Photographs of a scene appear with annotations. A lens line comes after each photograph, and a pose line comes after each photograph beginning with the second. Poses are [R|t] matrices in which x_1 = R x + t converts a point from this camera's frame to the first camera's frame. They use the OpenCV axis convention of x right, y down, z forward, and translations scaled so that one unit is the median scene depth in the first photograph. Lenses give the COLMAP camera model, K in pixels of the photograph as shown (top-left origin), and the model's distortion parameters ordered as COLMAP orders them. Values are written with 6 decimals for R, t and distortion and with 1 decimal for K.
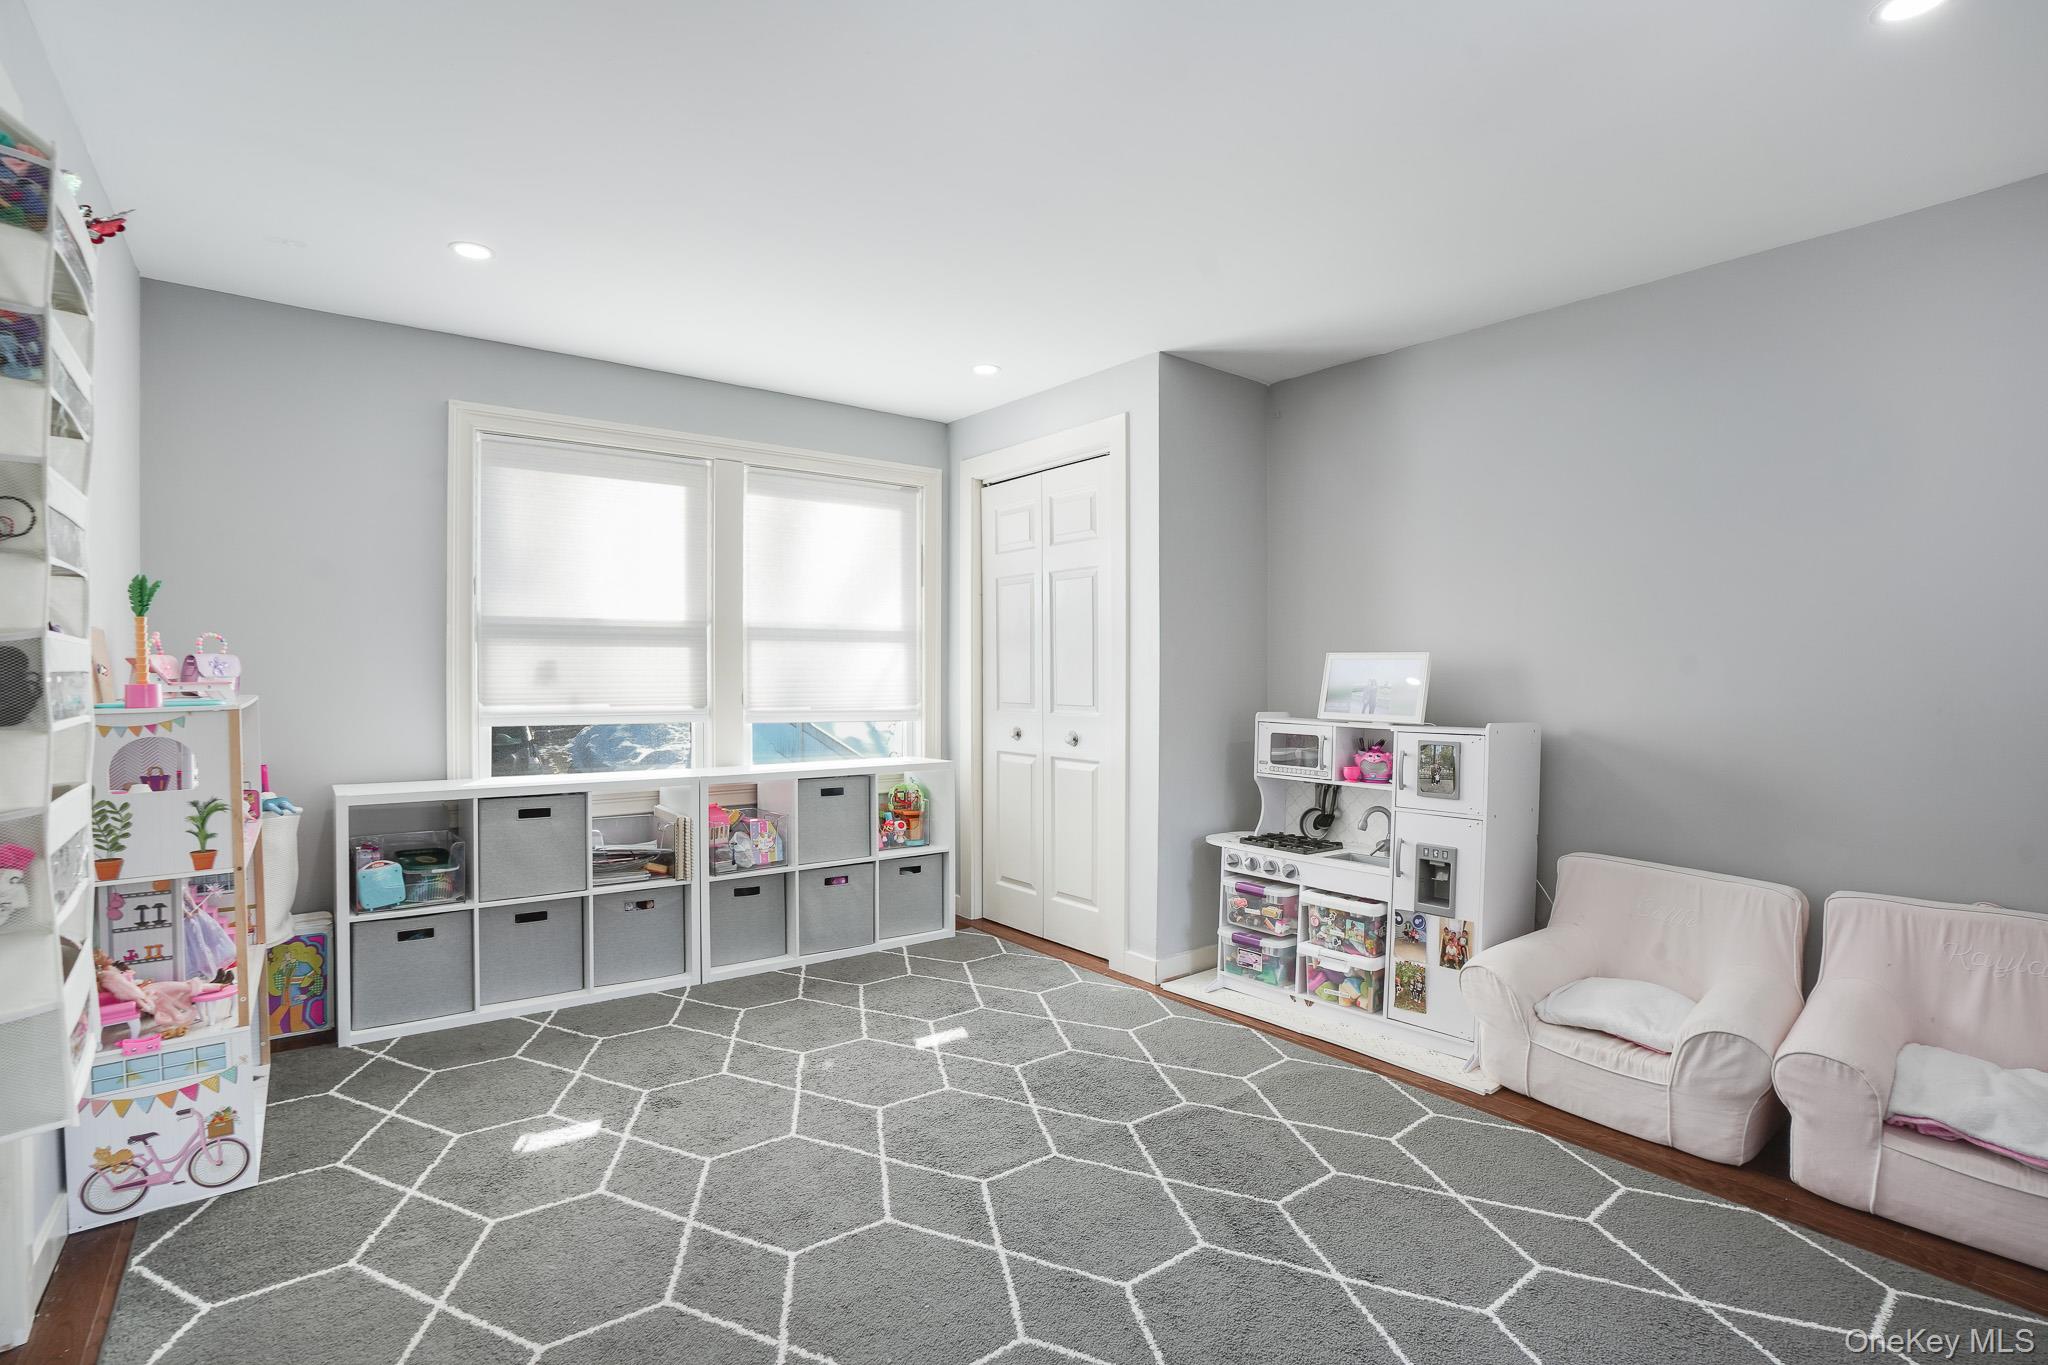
lens RADIAL K [[993.1, 0, 1034.2], [0, 993.1, 692.3], [0, 0, 1]] dist [-0.069419, 0.030661]
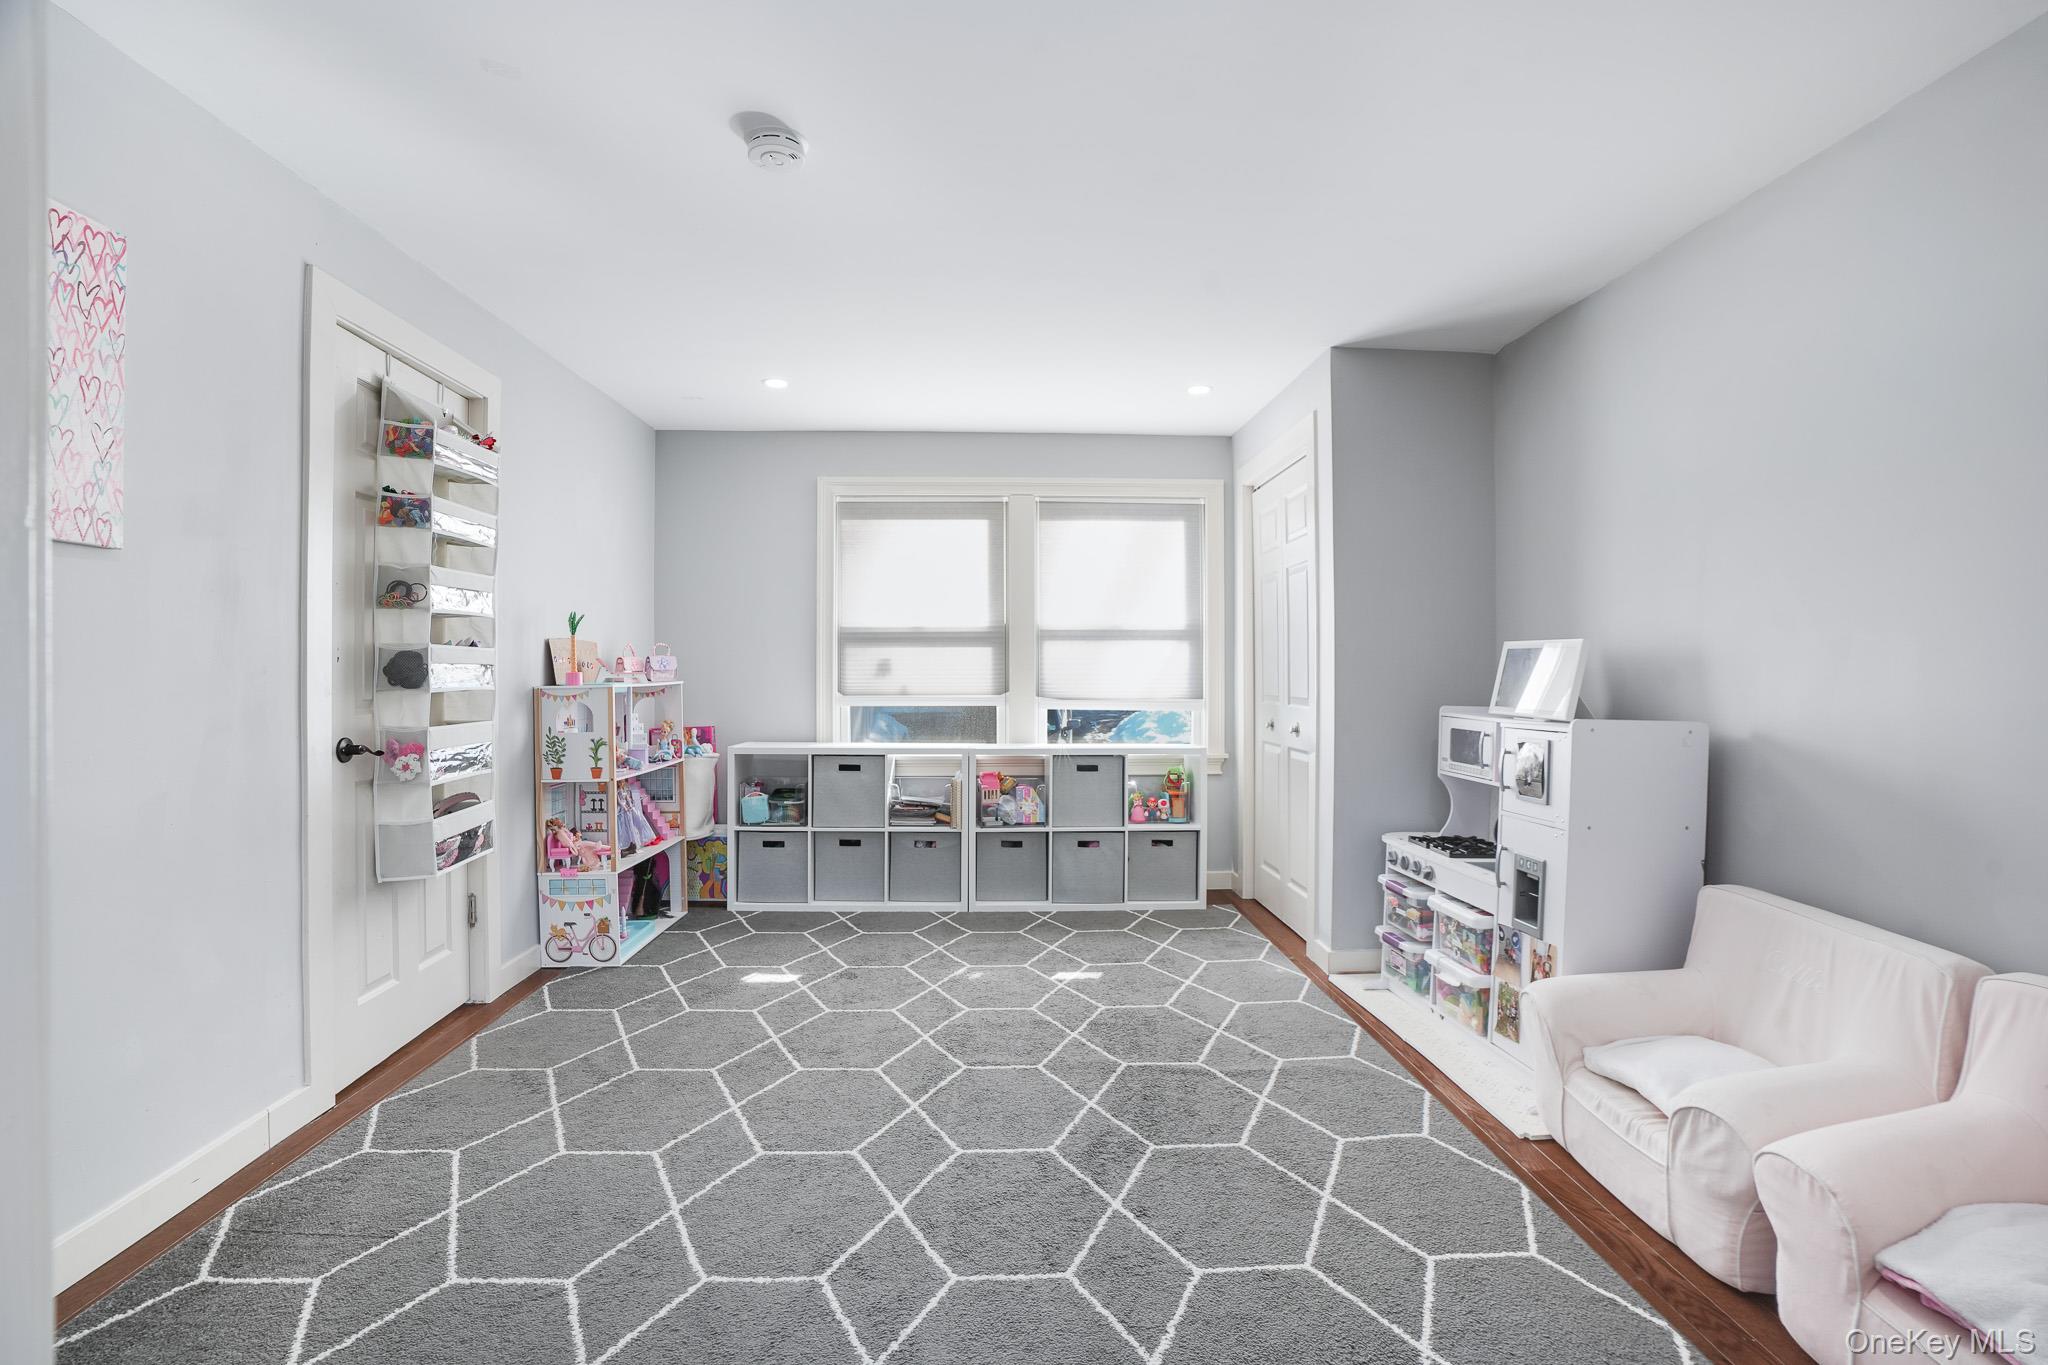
lens RADIAL K [[972.9, 0, 1024.0], [0, 972.9, 682.5], [0, 0, 1]] dist [-0.046361, 0.001761]
pose [[0.805461, 0.003334, -0.592640, 0.539408], [-0.009644, 0.999926, -0.007482, 0.010053], [0.592571, 0.011742, 0.805433, 0.027419]]
